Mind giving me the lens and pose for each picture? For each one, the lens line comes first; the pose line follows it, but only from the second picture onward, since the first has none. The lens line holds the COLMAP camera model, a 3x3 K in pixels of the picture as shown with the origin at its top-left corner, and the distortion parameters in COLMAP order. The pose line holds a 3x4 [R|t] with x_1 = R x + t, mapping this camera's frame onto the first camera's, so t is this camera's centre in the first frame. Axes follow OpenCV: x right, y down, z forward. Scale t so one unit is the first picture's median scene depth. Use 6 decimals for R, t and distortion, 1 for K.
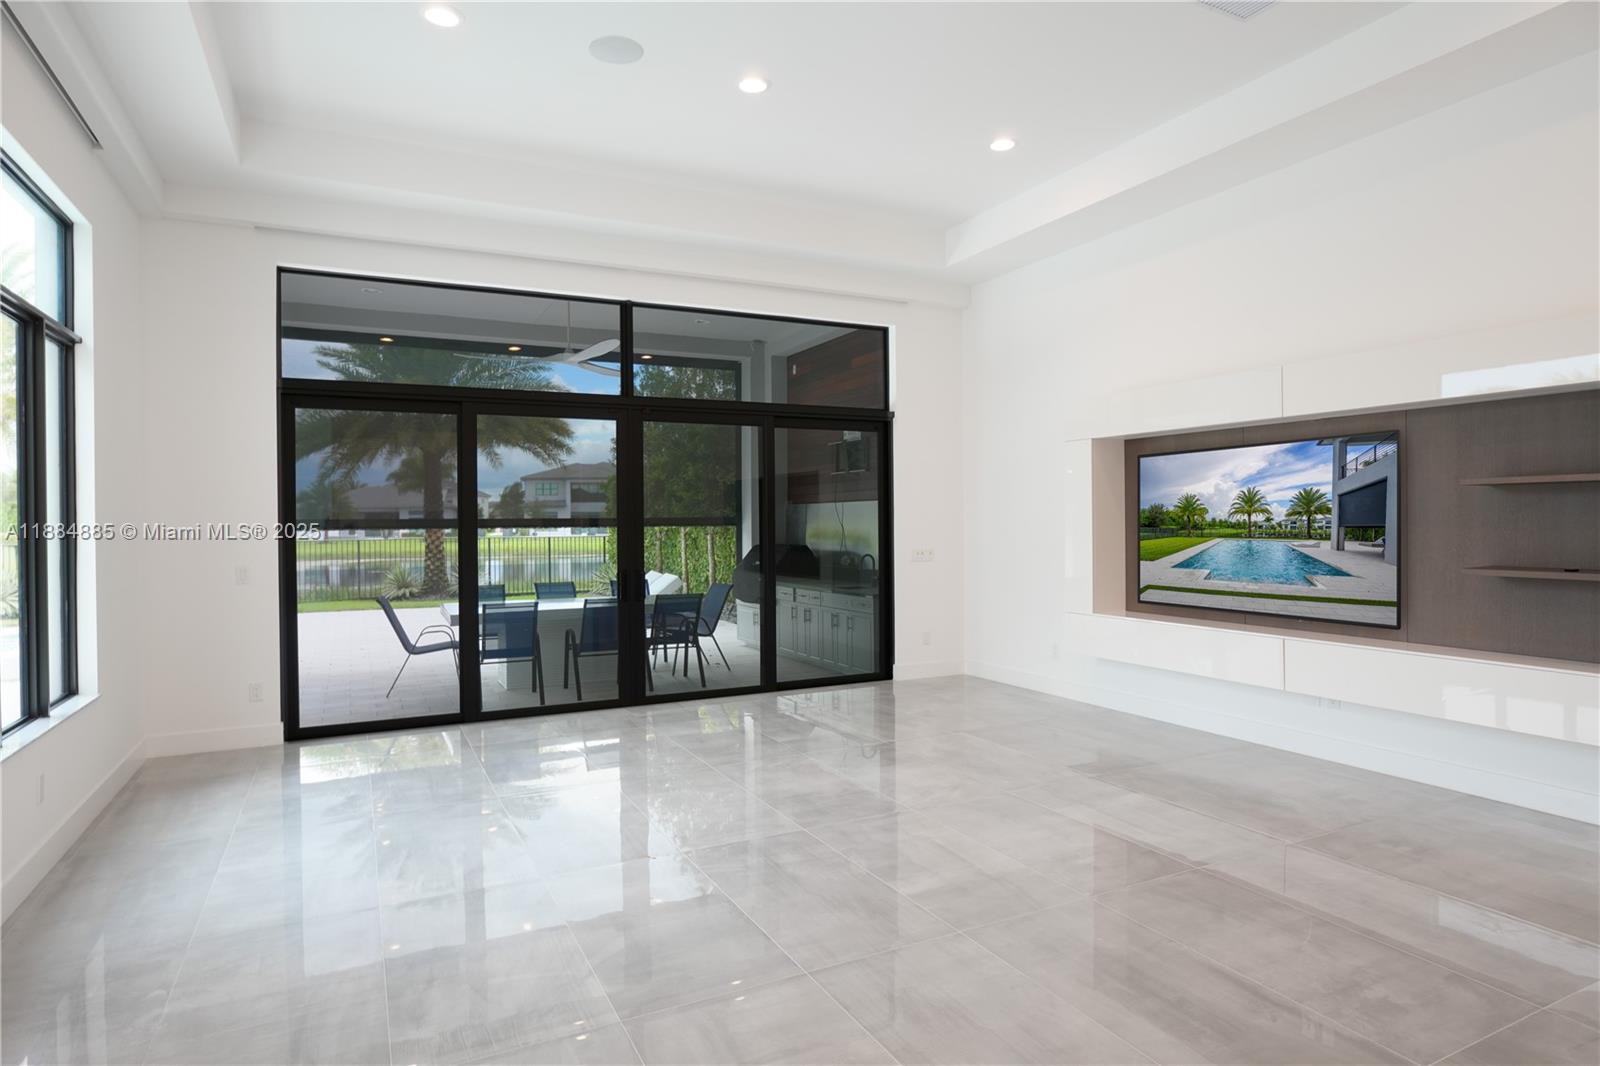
lens RADIAL K [[901.3, 0, 798.6], [0, 901.3, 523.9], [0, 0, 1]] dist [-0.006175, -0.000503]
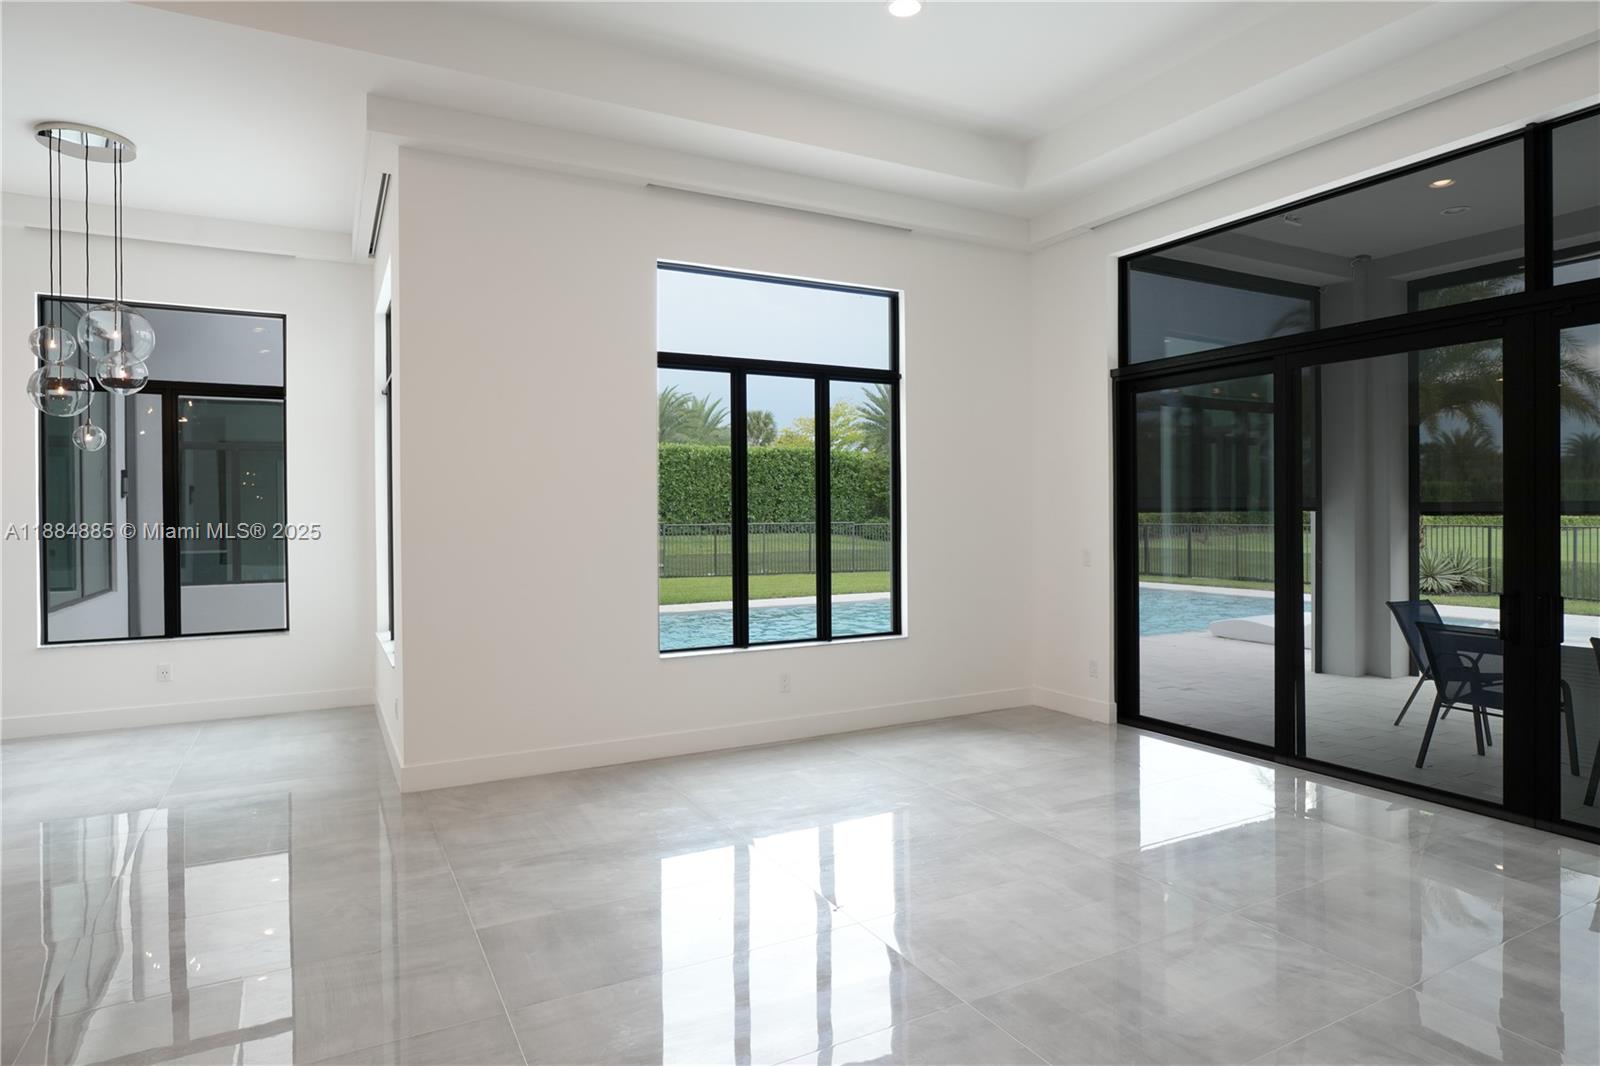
lens RADIAL K [[917.1, 0, 807.8], [0, 917.1, 522.9], [0, 0, 1]] dist [-0.014706, 0.000371]
pose [[0.034573, 0.022028, -0.999159, 0.445548], [0.002193, 0.999753, 0.022117, -0.008712], [0.999400, -0.002955, 0.034516, 0.608406]]
